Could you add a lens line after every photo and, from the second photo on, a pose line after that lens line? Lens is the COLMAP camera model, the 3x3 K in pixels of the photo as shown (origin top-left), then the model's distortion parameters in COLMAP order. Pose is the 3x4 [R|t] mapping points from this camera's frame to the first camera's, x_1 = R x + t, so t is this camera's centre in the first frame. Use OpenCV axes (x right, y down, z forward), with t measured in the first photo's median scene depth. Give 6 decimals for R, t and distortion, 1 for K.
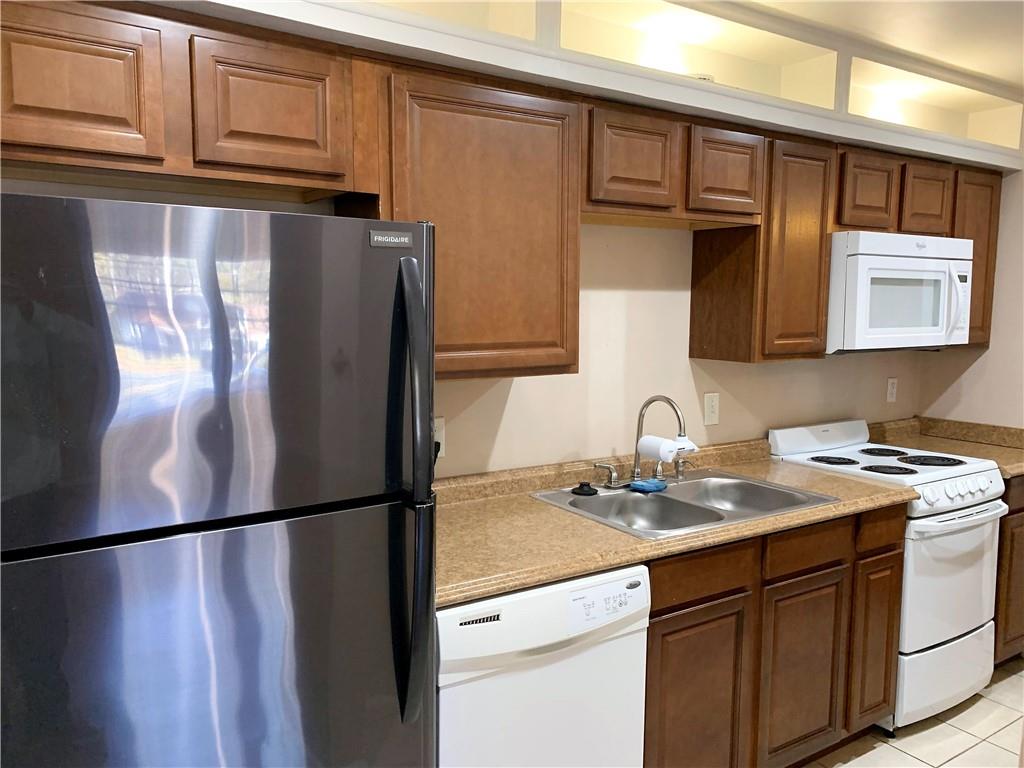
lens RADIAL K [[815.8, 0, 512.0], [0, 815.8, 384.0], [0, 0, 1]] dist [0.033838, -0.018969]
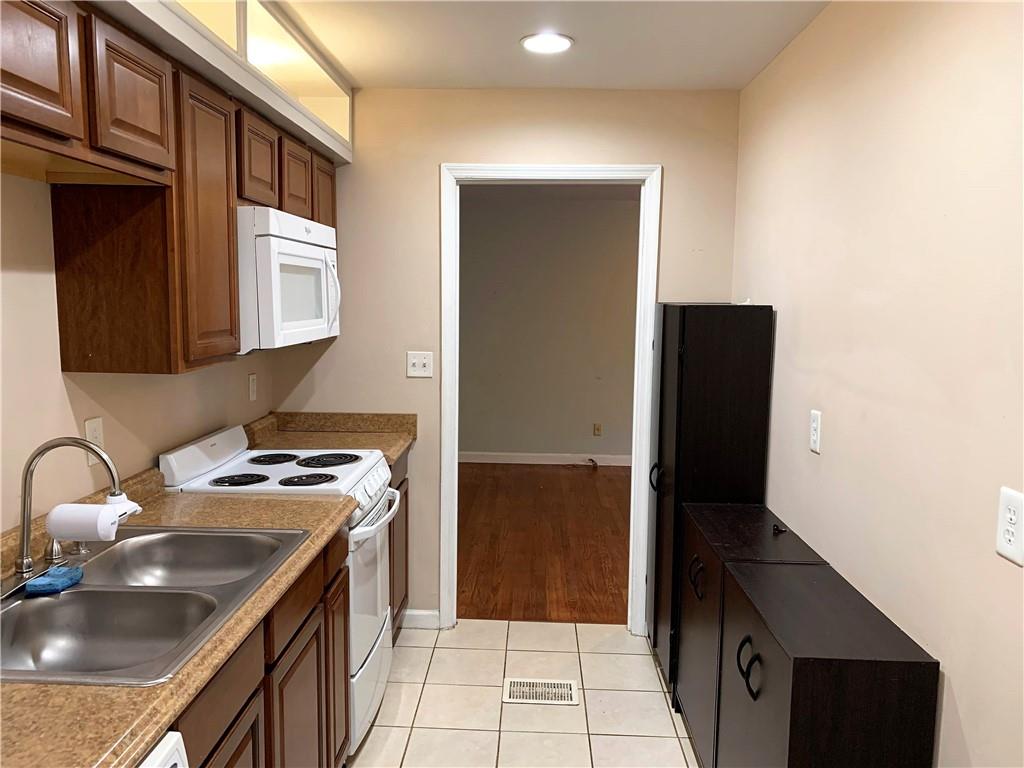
lens RADIAL K [[785.6, 0, 512.0], [0, 785.6, 384.0], [0, 0, 1]] dist [0.012382, -0.003044]
pose [[0.579759, -0.090313, 0.809767, -0.099602], [0.071709, 0.995637, 0.059703, -0.035154], [-0.811626, 0.023454, 0.583706, 0.319287]]
